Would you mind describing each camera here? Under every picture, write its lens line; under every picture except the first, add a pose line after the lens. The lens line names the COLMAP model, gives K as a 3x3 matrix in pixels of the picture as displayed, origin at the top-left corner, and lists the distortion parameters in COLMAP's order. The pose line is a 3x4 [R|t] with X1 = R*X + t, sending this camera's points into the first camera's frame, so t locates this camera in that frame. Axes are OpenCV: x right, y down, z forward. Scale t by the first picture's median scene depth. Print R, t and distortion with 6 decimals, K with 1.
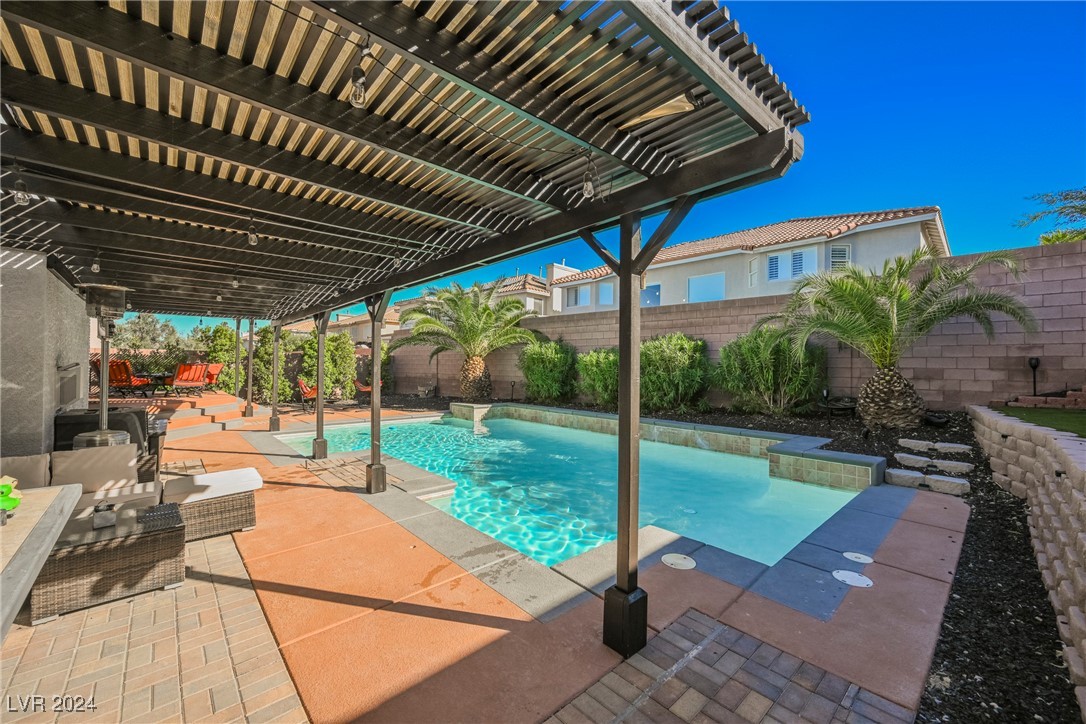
lens RADIAL K [[425.3, 0, 542.1], [0, 425.3, 360.8], [0, 0, 1]] dist [0.000067, 0.000124]
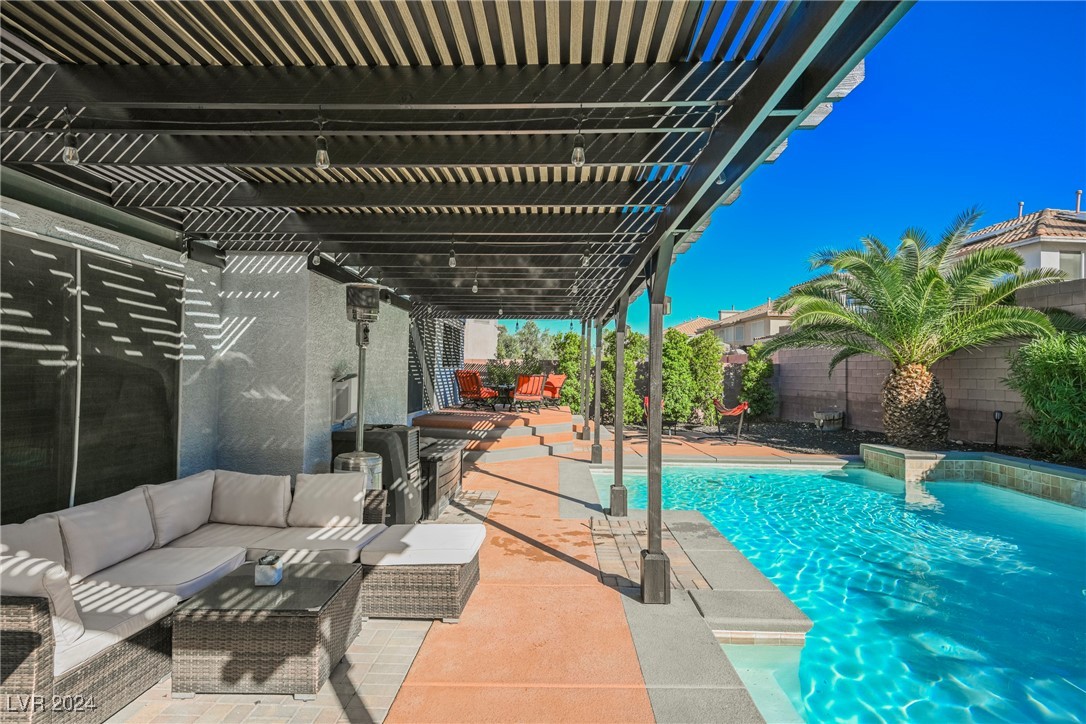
lens RADIAL K [[575.5, 0, 543.0], [0, 575.5, 362.0], [0, 0, 1]] dist [-0.002366, -0.000225]
pose [[0.723972, -0.011558, -0.689732, 0.014379], [-0.000037, 0.999859, -0.016793, 0.000211], [0.689829, 0.012183, 0.723870, 0.130265]]
